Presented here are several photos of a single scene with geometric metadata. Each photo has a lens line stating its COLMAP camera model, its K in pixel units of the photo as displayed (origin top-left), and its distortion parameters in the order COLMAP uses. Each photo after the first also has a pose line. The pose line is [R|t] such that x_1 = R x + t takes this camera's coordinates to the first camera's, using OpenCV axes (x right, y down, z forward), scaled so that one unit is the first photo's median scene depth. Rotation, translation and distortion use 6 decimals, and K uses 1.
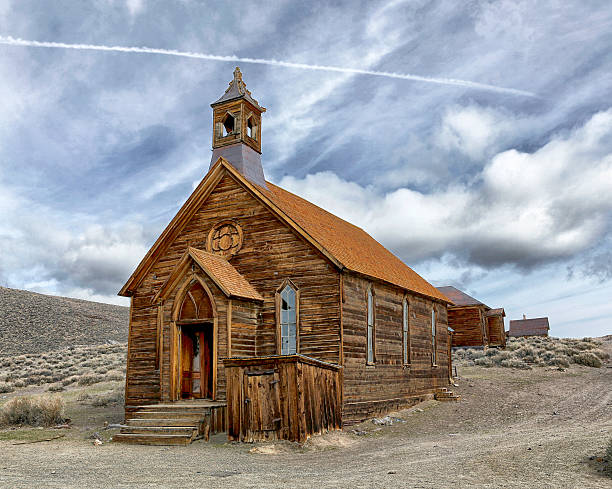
lens RADIAL K [[633.9, 0, 267.8], [0, 633.9, 243.8], [0, 0, 1]] dist [-0.048232, 0.000000]
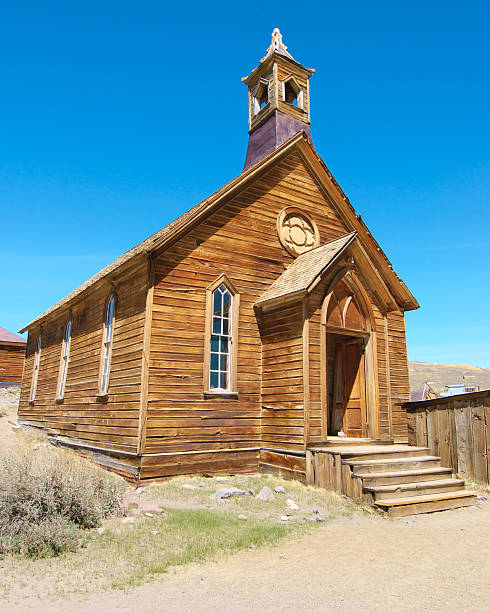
lens RADIAL K [[465.7, 0, 240.5], [0, 465.7, 308.3], [0, 0, 1]] dist [0.064967, -0.008866]
pose [[0.439787, 0.217635, 0.871334, -0.585821], [-0.210015, 0.968217, -0.135833, 0.179767], [-0.873202, -0.123255, 0.471515, 0.777397]]
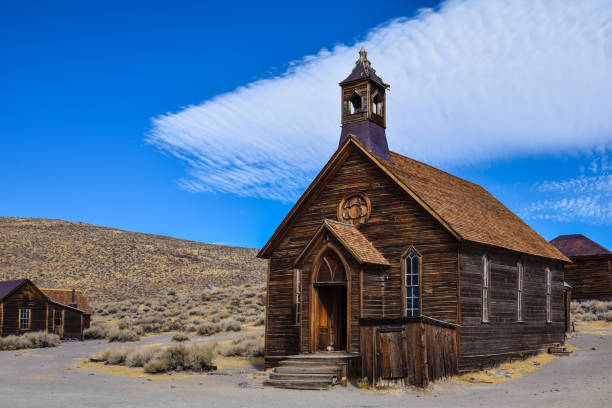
lens RADIAL K [[728.2, 0, 312.0], [0, 728.2, 200.1], [0, 0, 1]] dist [-0.087225, 0.000000]
pose [[0.995922, -0.001169, -0.090213, -0.026357], [0.004529, 0.999303, 0.037044, -0.071088], [0.090106, -0.037301, 0.995233, -0.281279]]
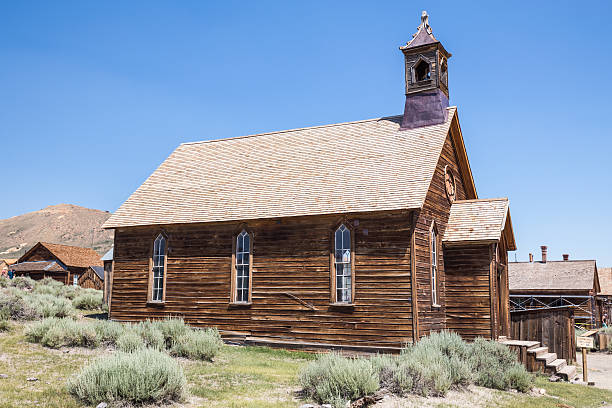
lens RADIAL K [[602.0, 0, 303.0], [0, 602.0, 200.5], [0, 0, 1]] dist [0.067051, 0.000000]
pose [[-0.020814, 0.195784, 0.980426, -1.049767], [-0.231639, 0.953011, -0.195227, 0.272515], [-0.972579, -0.231168, 0.025515, 1.207859]]
